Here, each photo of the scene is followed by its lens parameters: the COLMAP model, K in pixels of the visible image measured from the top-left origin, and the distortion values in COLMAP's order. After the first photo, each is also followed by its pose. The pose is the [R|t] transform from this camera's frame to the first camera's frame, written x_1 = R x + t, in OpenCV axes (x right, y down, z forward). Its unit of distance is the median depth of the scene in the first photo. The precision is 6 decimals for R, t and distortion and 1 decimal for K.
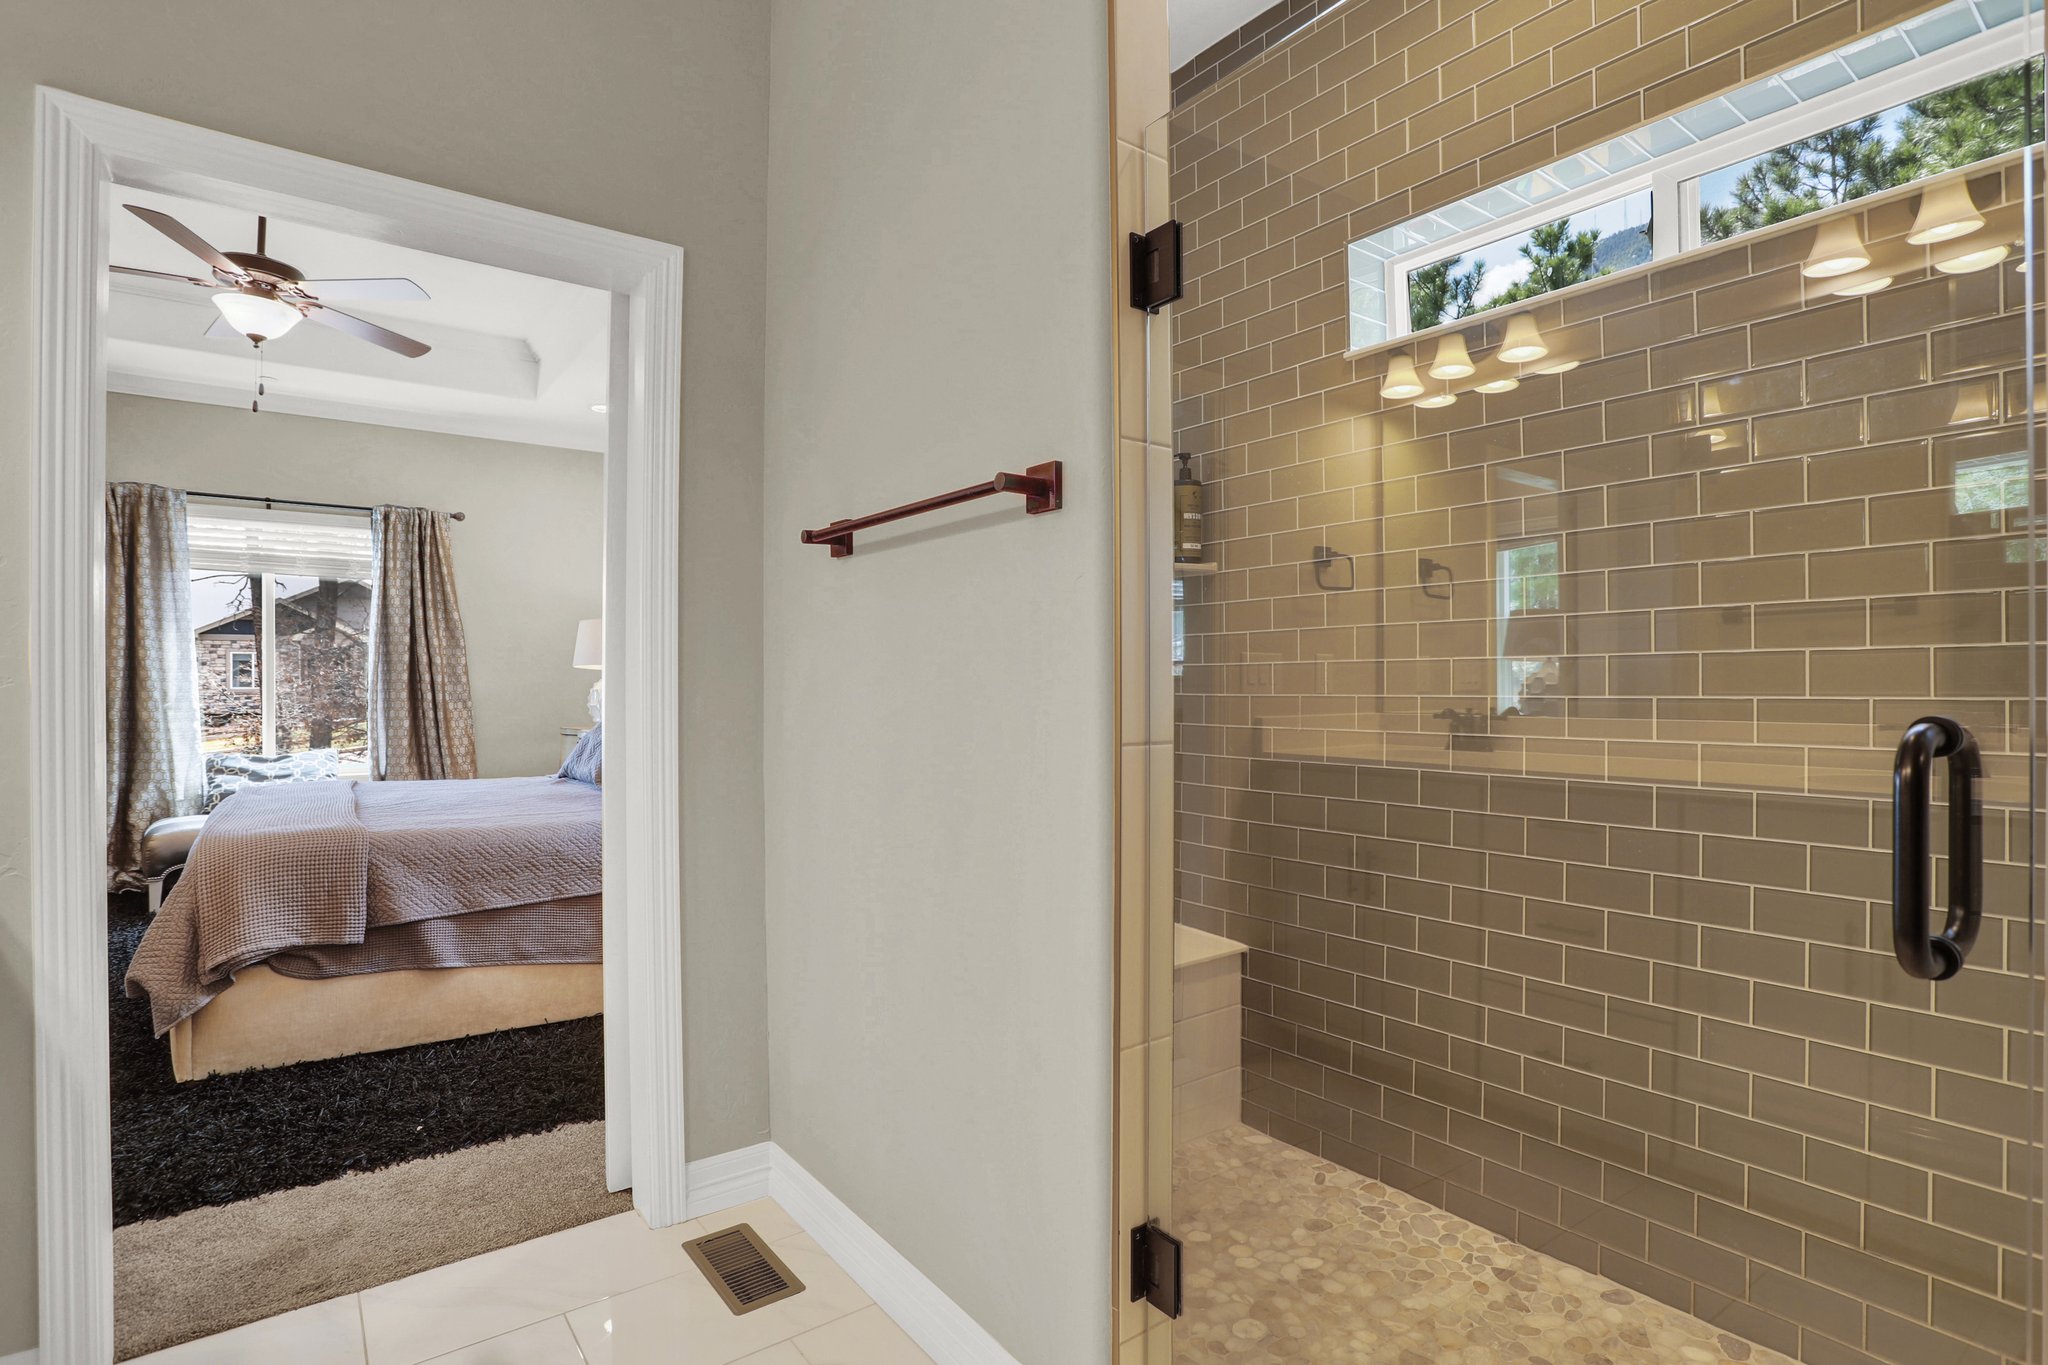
lens RADIAL K [[1012.1, 0, 1024.0], [0, 1012.1, 682.5], [0, 0, 1]] dist [-0.062484, 0.029213]
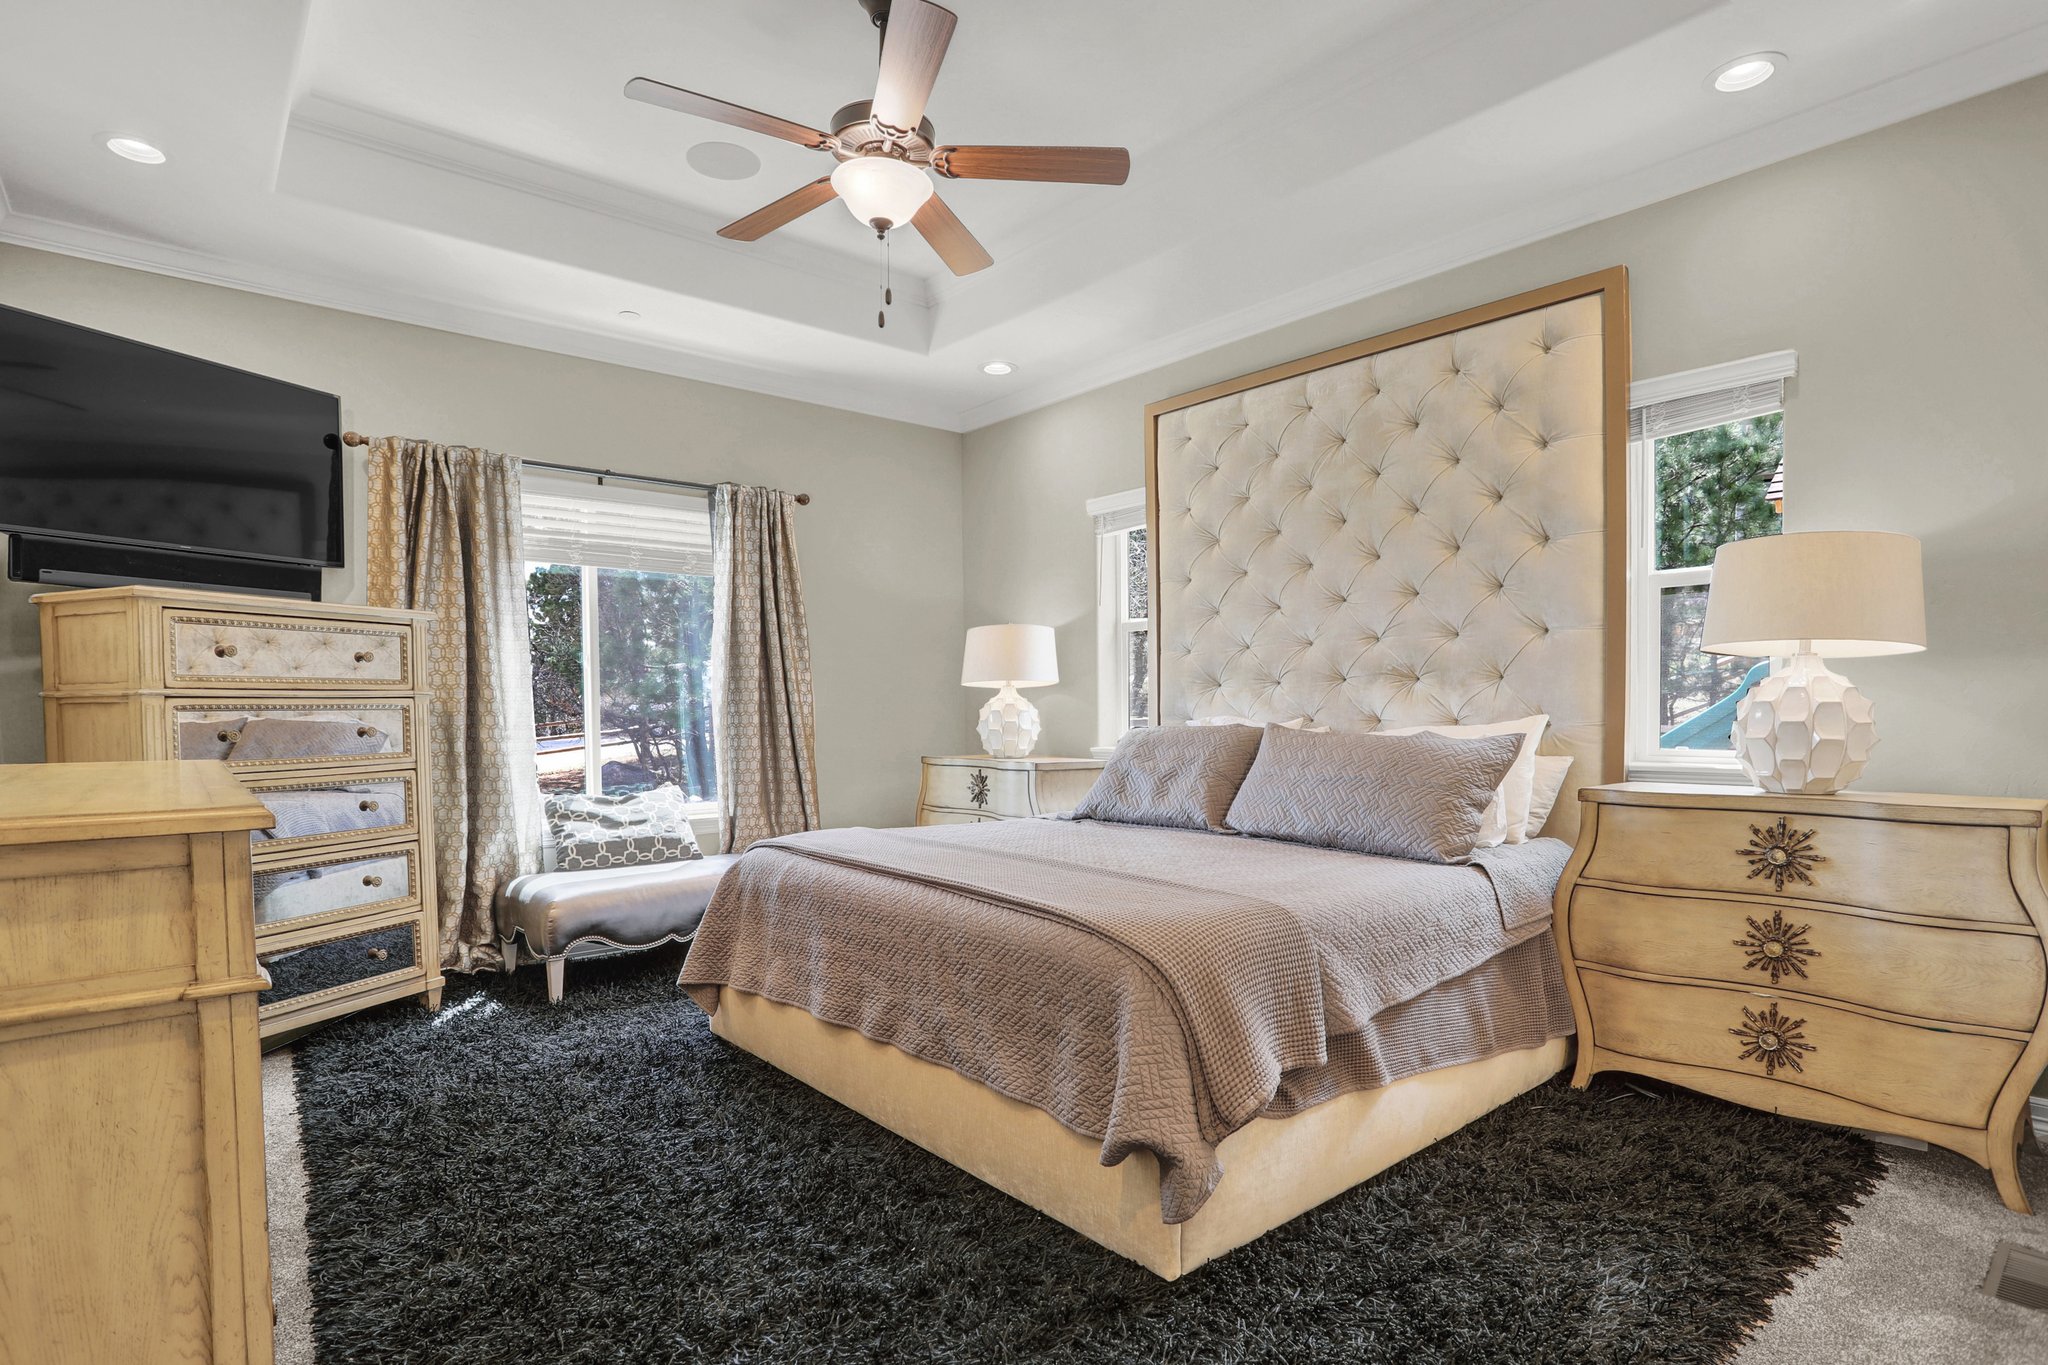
lens RADIAL K [[1045.5, 0, 1027.1], [0, 1045.5, 745.1], [0, 0, 1]] dist [-0.042179, 0.000078]
pose [[0.998078, -0.007683, 0.061494, -0.519148], [0.005342, 0.999258, 0.038148, 0.003085], [-0.061742, -0.037746, 0.997378, 0.154537]]
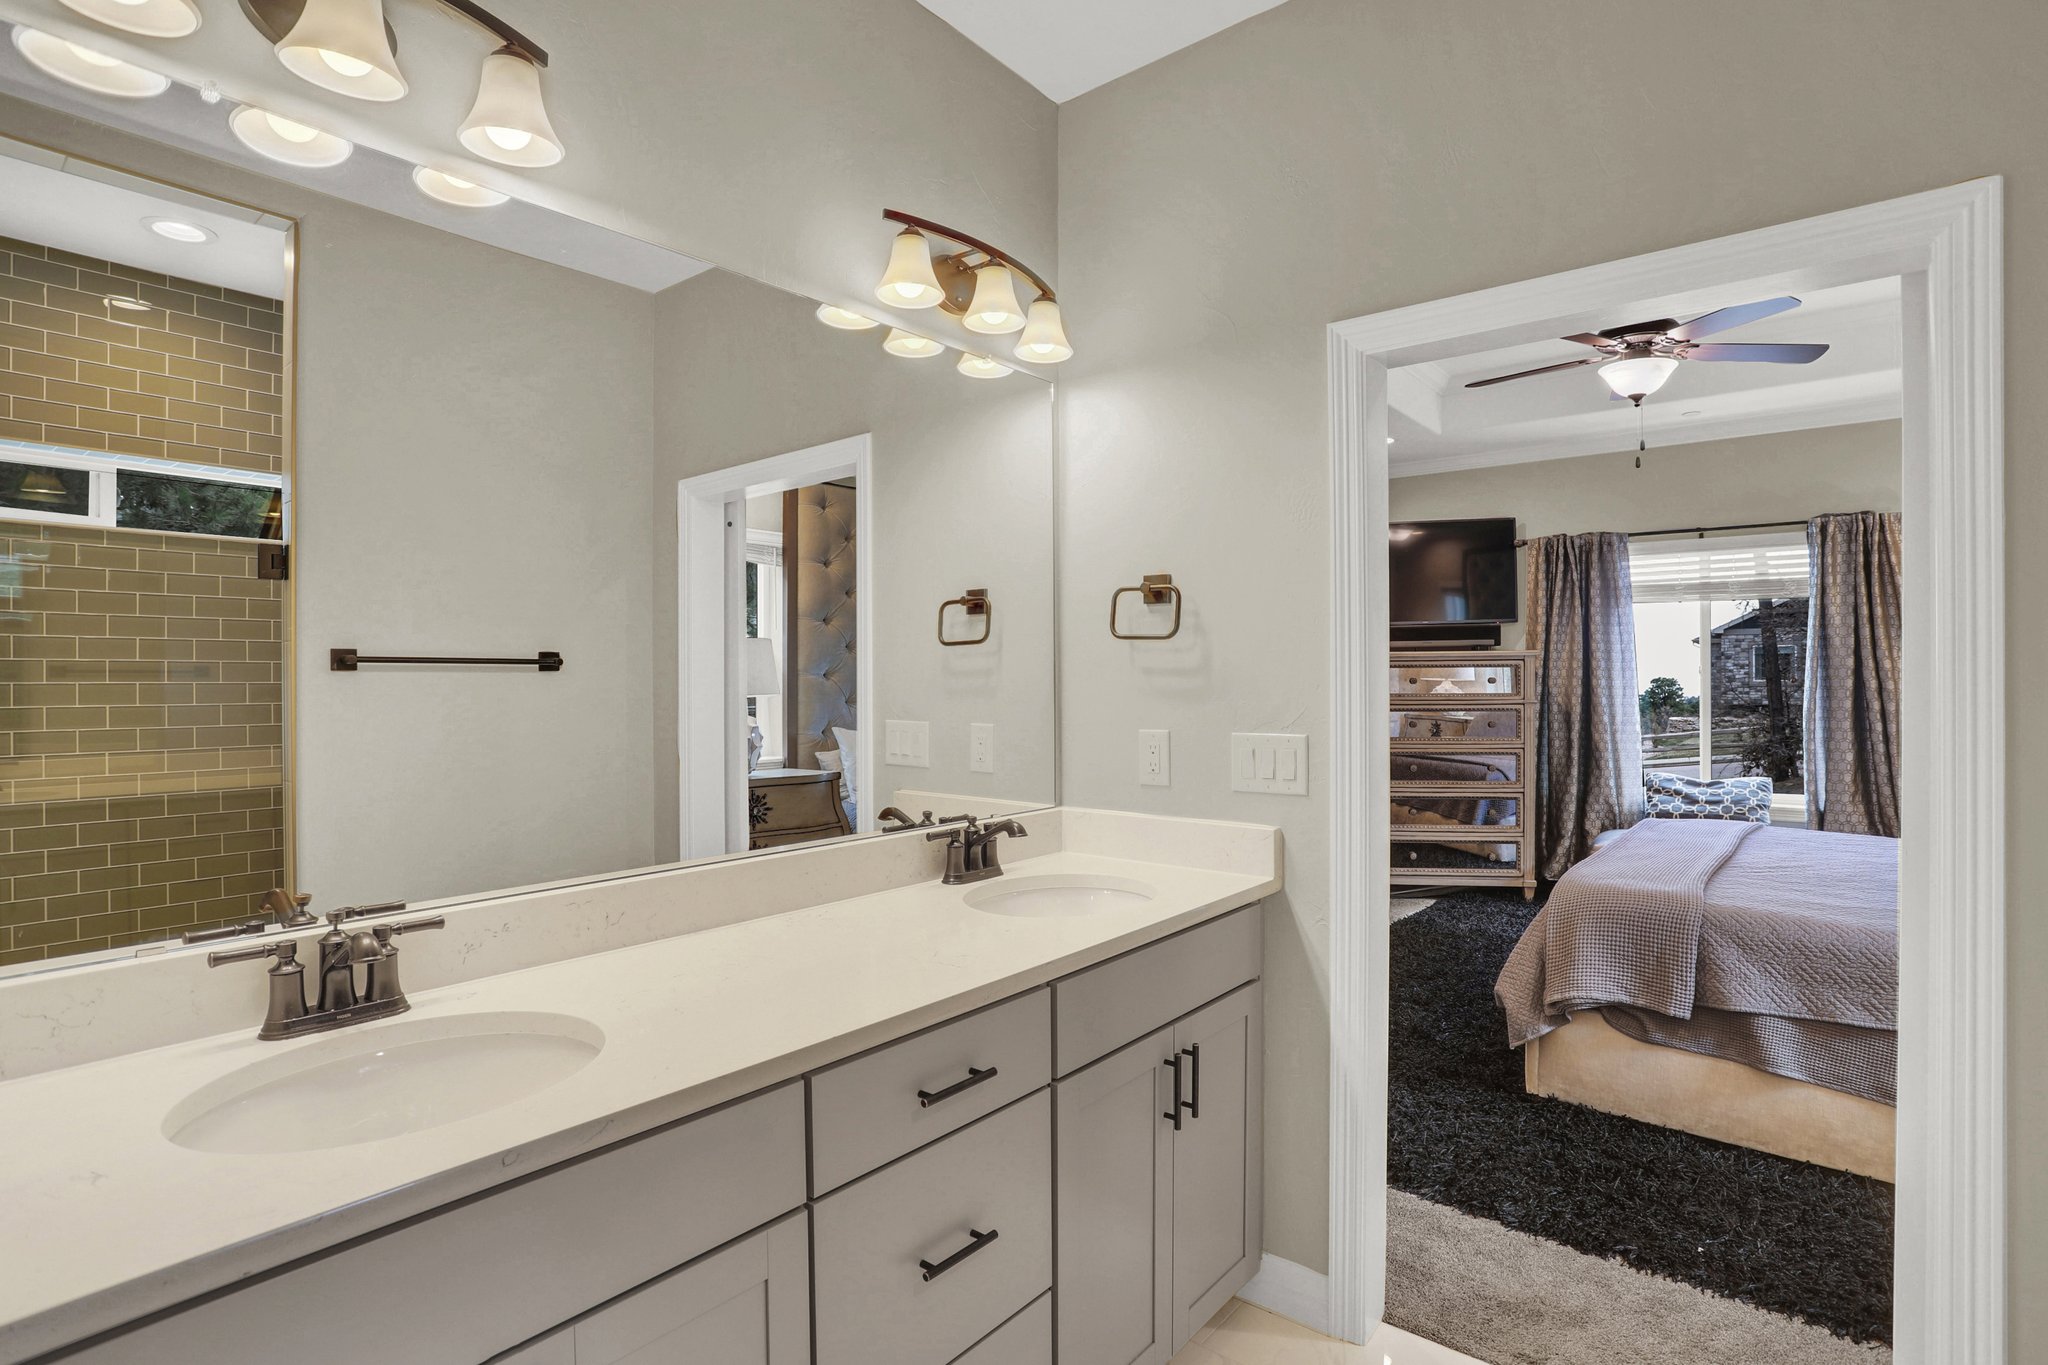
lens RADIAL K [[997.7, 0, 1019.9], [0, 997.7, 679.4], [0, 0, 1]] dist [-0.059573, 0.021668]
pose [[0.232759, 0.002249, -0.972532, 0.053979], [0.007818, 0.999961, 0.004183, -0.042750], [0.972503, -0.008577, 0.232732, 0.083263]]
